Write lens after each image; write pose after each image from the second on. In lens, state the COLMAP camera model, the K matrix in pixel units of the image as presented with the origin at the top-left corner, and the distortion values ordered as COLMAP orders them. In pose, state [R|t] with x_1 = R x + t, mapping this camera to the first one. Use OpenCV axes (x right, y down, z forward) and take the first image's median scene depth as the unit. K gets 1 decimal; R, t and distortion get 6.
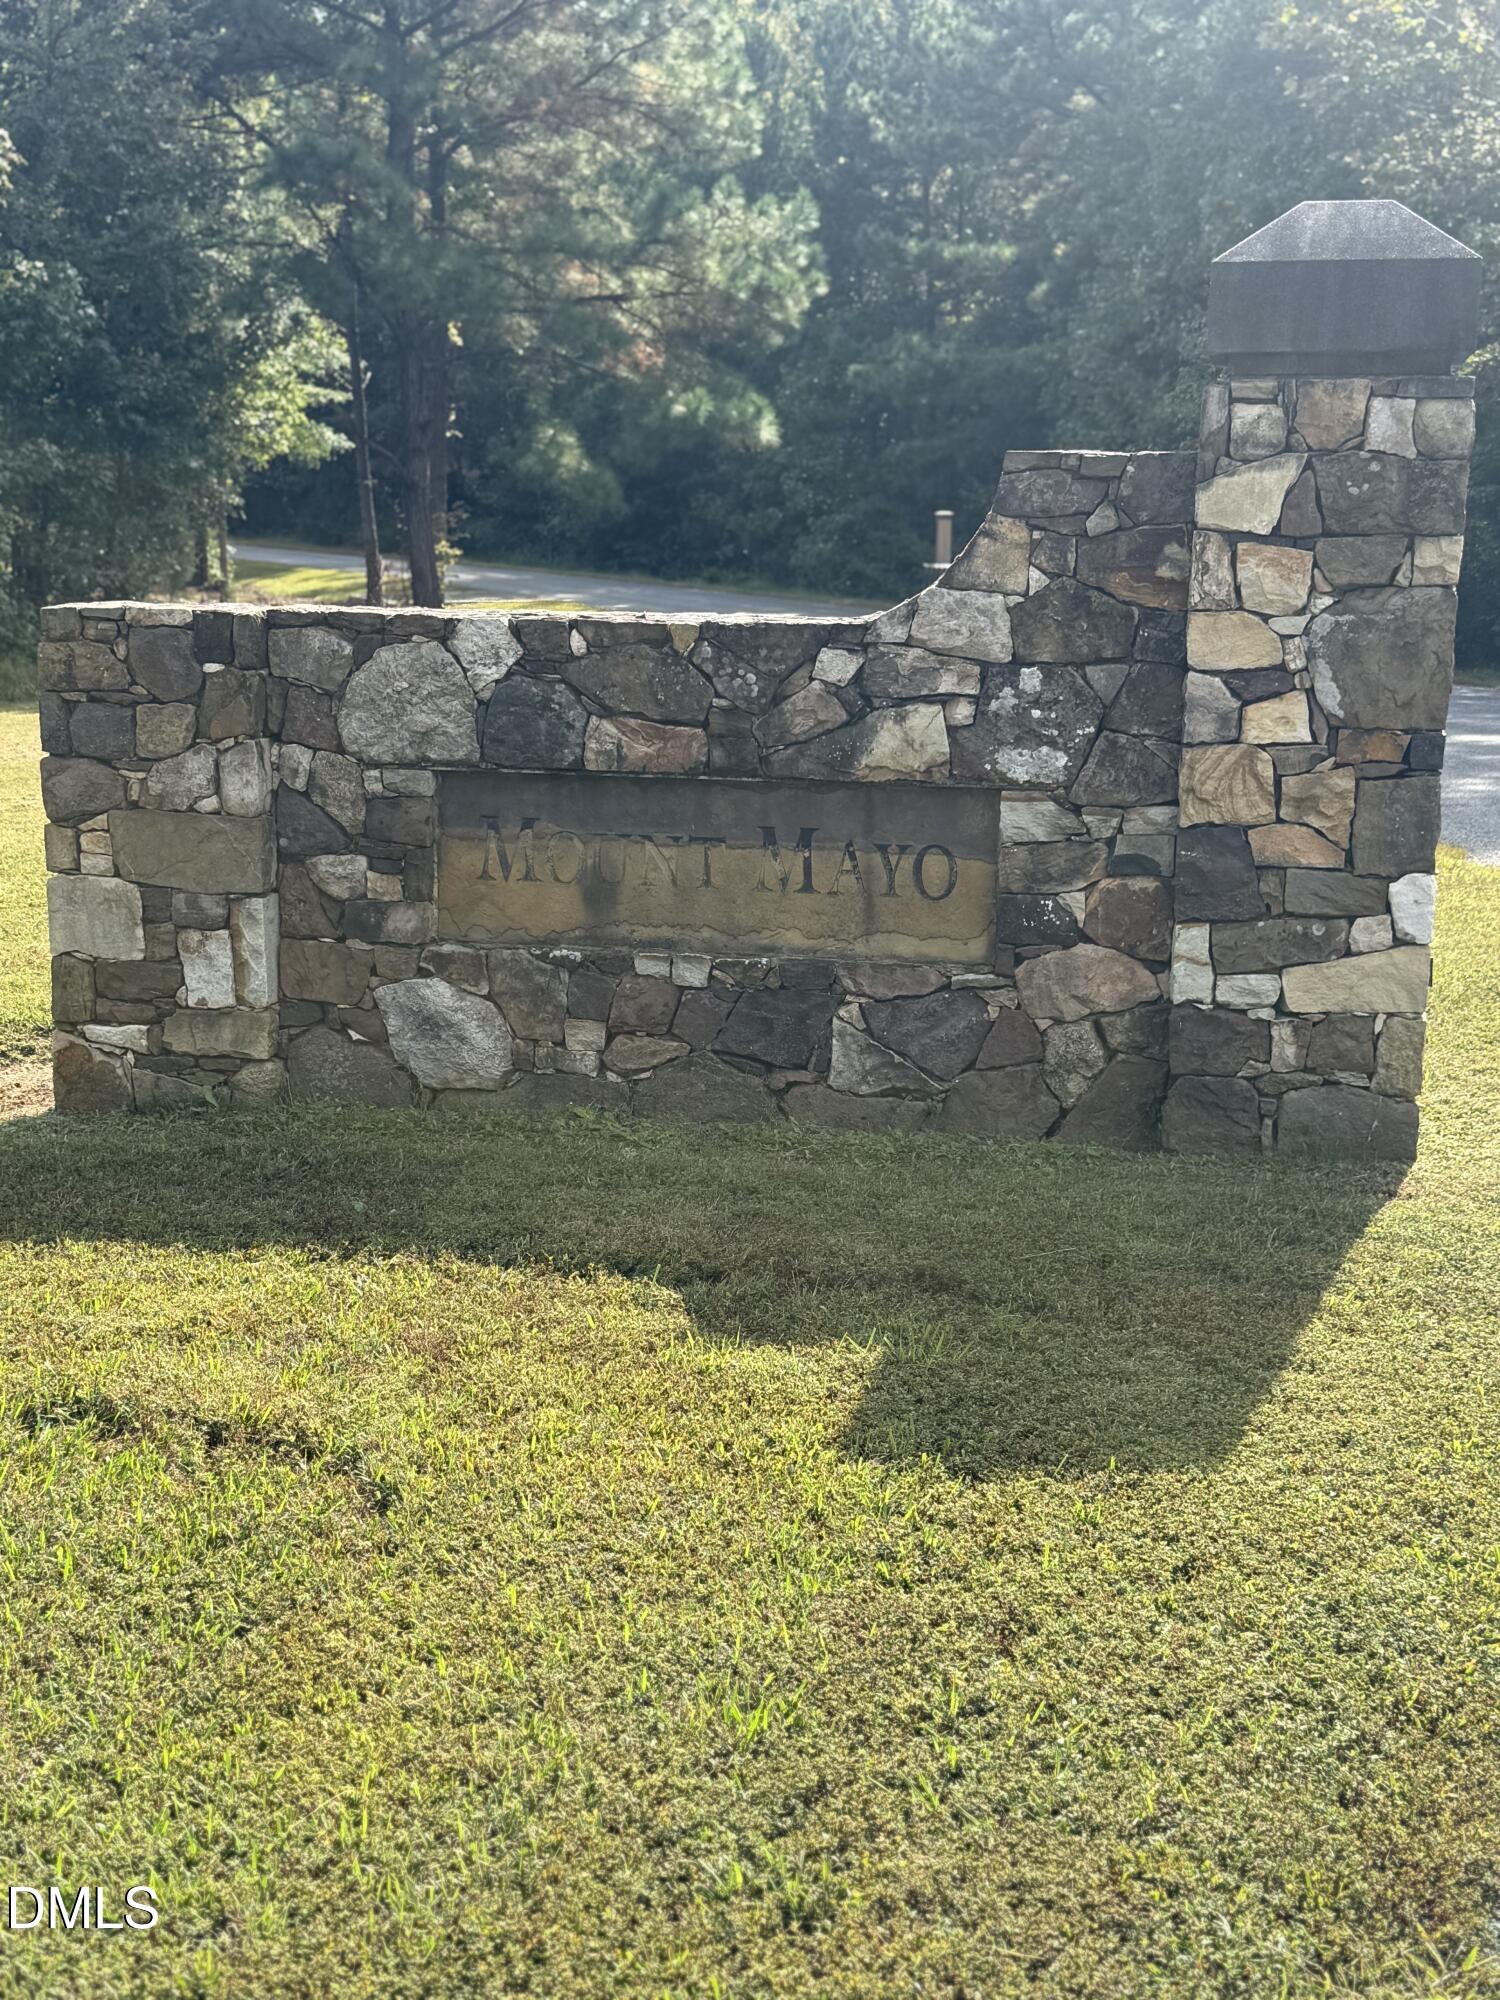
lens RADIAL K [[2547.6, 0, 750.0], [0, 2547.6, 1000.0], [0, 0, 1]] dist [0.235194, -0.648165]
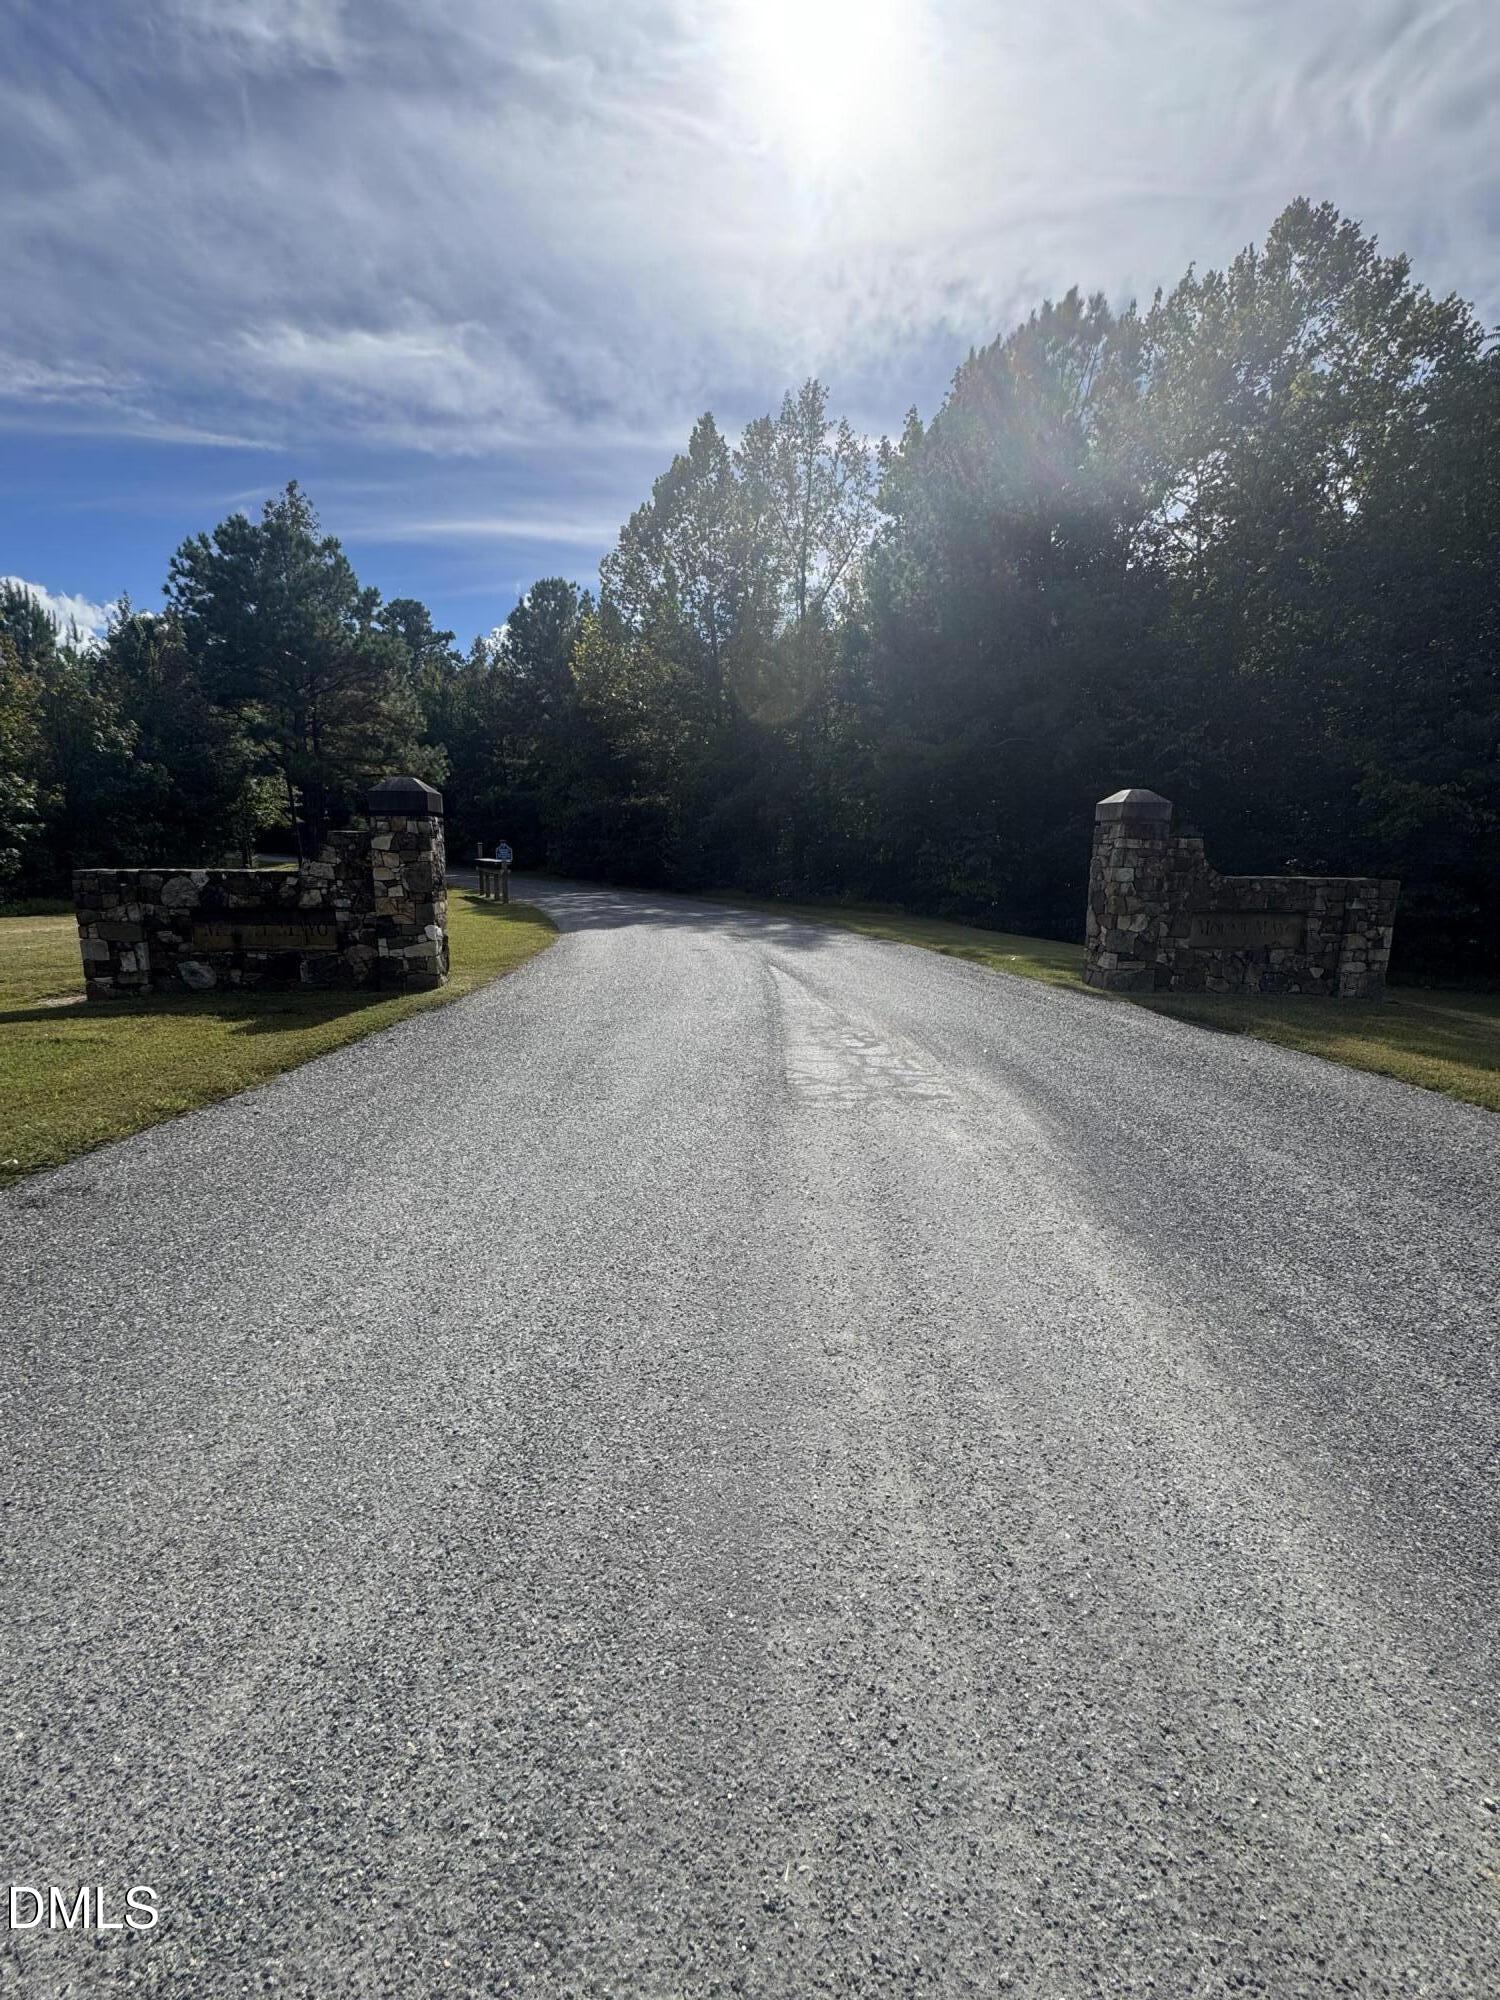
lens RADIAL K [[839.4, 0, 750.0], [0, 839.4, 1000.0], [0, 0, 1]] dist [0.000976, 0.000111]
pose [[0.953251, -0.058162, 0.296529, 0.313498], [0.058652, 0.998252, 0.007251, 0.093869], [-0.296432, 0.010480, 0.954996, -0.511821]]
